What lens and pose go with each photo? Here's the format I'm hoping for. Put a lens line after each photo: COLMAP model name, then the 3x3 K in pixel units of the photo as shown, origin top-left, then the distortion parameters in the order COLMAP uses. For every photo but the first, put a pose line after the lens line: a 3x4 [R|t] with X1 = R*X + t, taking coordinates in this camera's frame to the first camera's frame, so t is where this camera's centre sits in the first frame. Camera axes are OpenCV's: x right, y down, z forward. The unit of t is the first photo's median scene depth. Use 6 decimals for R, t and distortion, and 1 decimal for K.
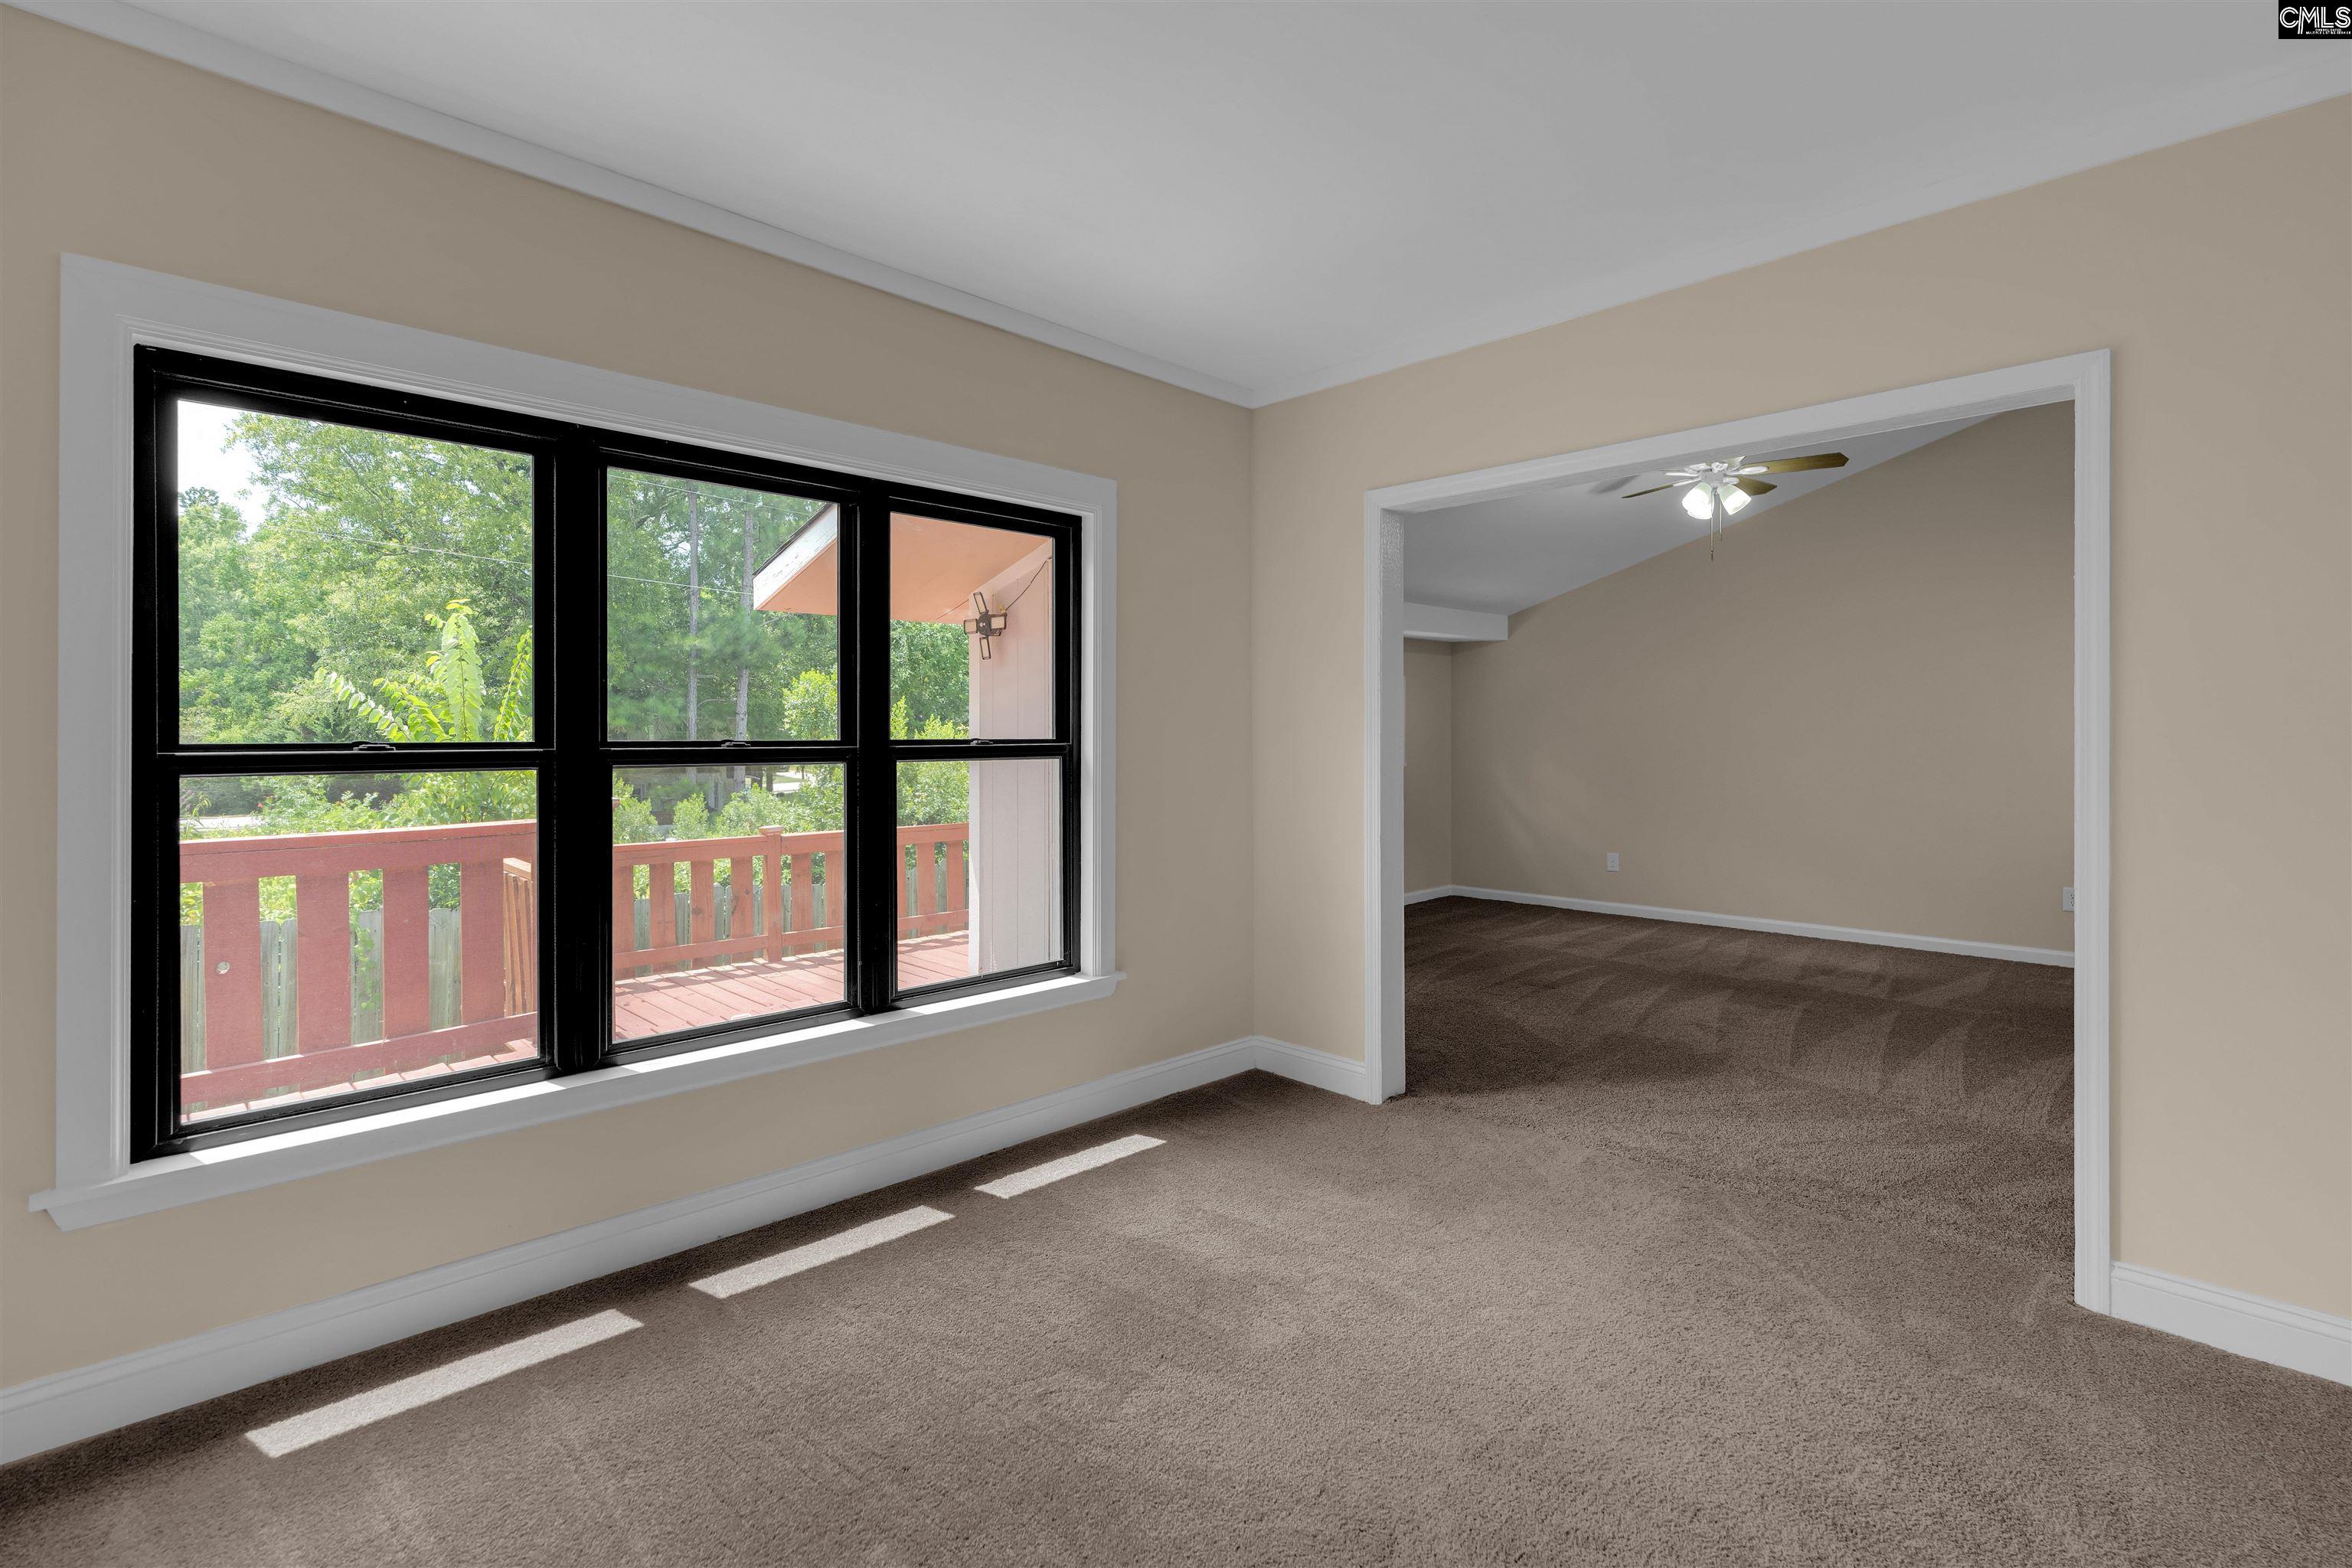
lens RADIAL K [[1075.2, 0, 1176.9], [0, 1075.2, 746.2], [0, 0, 1]] dist [0.002251, 0.000290]
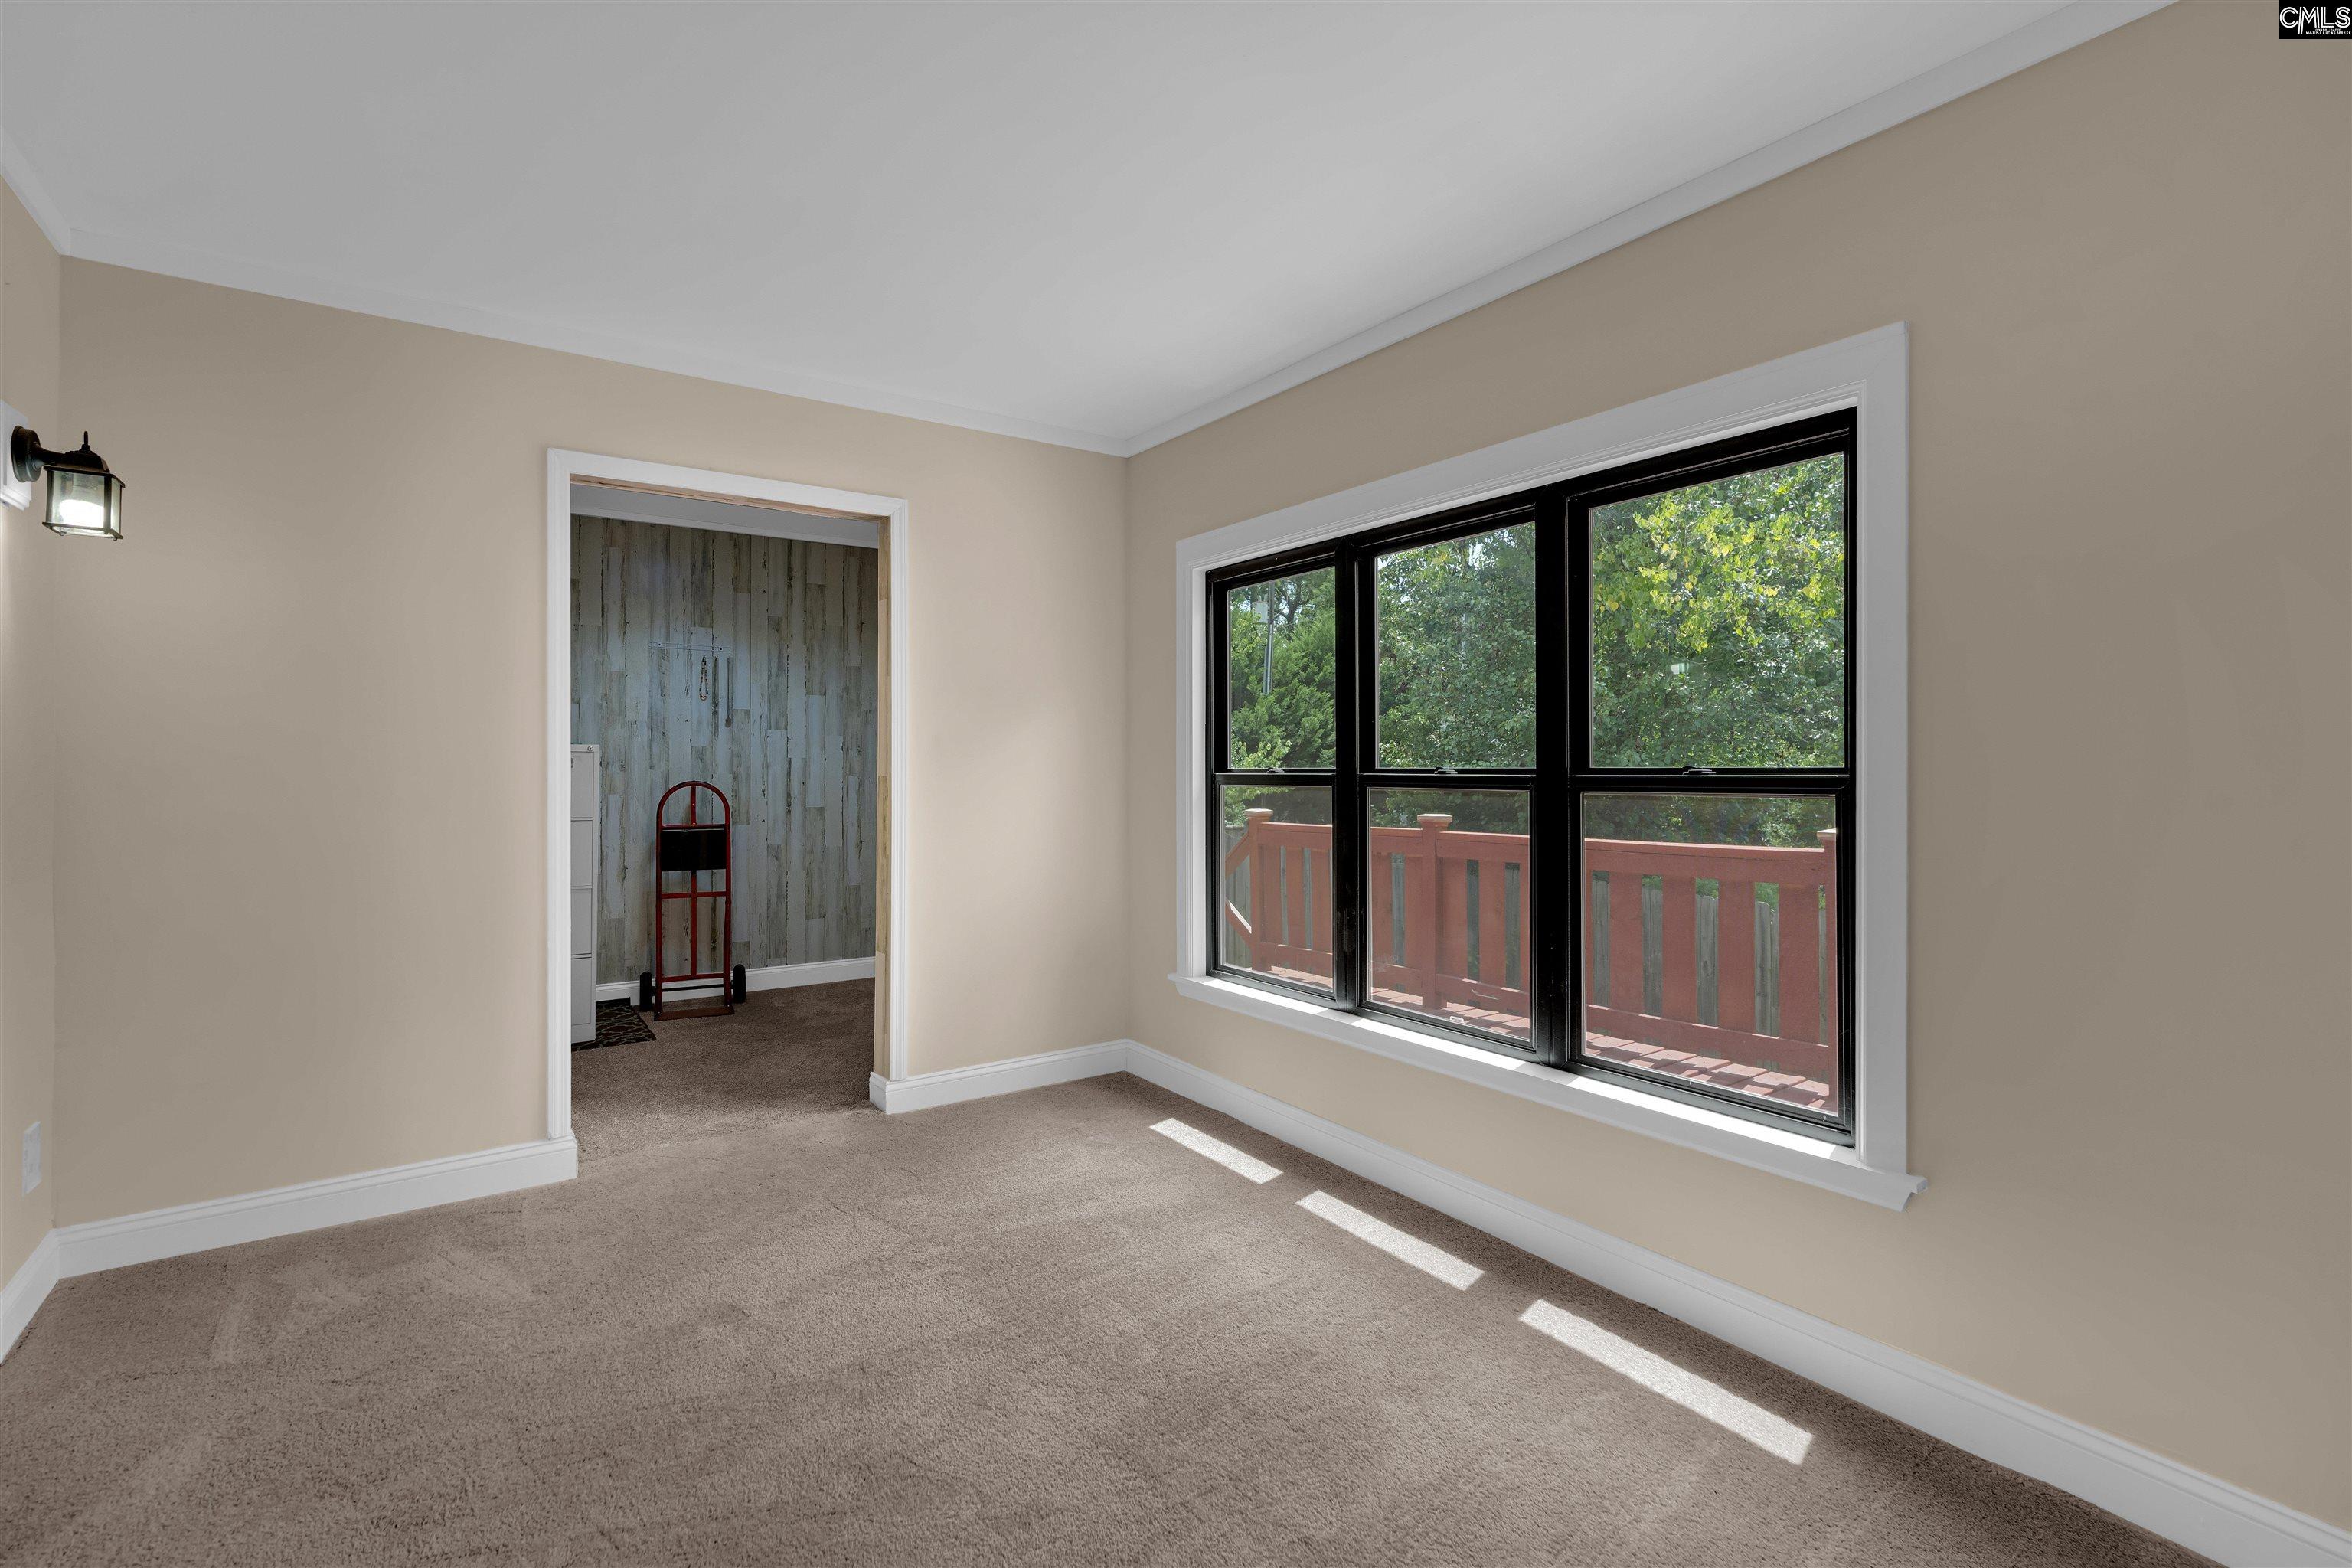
lens RADIAL K [[1075.2, 0, 1176.9], [0, 1075.2, 746.2], [0, 0, 1]] dist [0.002251, 0.000290]
pose [[-0.165006, -0.016791, -0.986150, 0.678136], [-0.006748, 0.999851, -0.015896, -0.006144], [0.986270, 0.004031, -0.165094, 0.834446]]
